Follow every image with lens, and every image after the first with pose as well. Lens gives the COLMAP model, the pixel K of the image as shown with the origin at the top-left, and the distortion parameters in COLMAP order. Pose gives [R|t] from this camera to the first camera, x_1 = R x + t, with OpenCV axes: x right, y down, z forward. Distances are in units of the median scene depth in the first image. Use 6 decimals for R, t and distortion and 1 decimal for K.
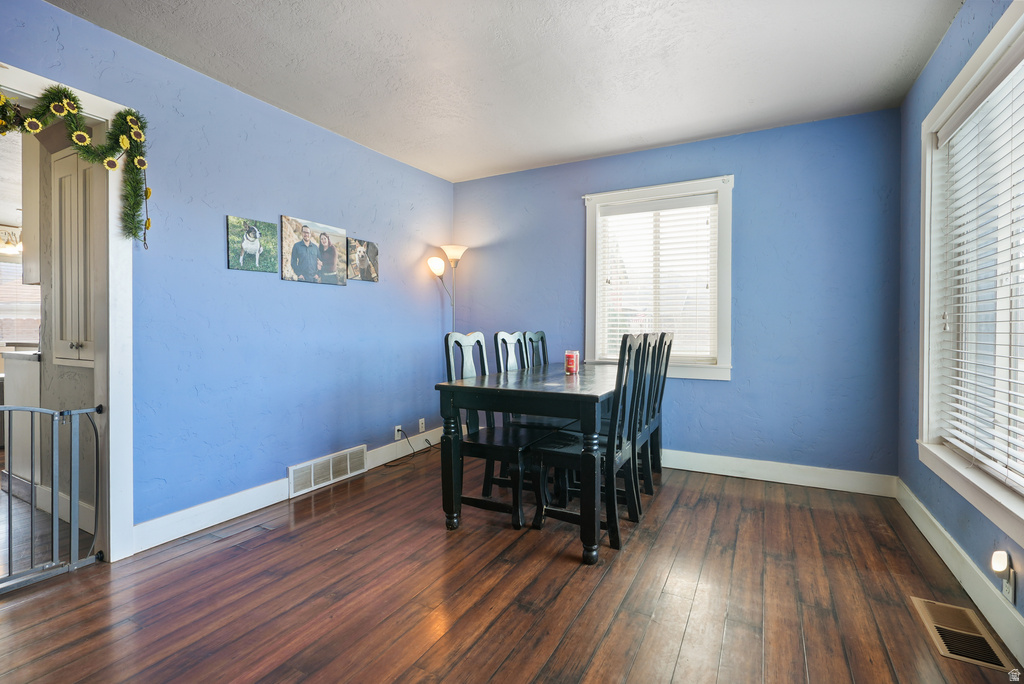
lens RADIAL K [[467.2, 0, 506.1], [0, 467.2, 324.2], [0, 0, 1]] dist [-0.013078, 0.004479]
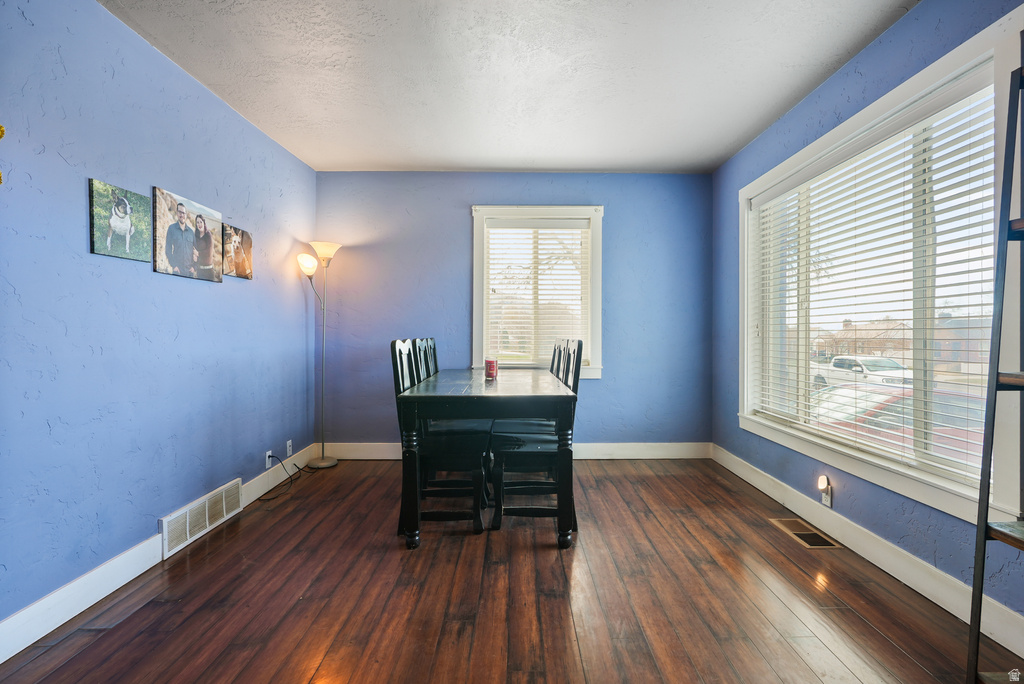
lens RADIAL K [[477.5, 0, 513.6], [0, 477.5, 328.1], [0, 0, 1]] dist [-0.009156, 0.001086]
pose [[0.876750, 0.004661, 0.480923, -0.334329], [-0.002501, 0.999984, -0.005132, -0.001736], [-0.480939, 0.003297, 0.876748, 0.043194]]
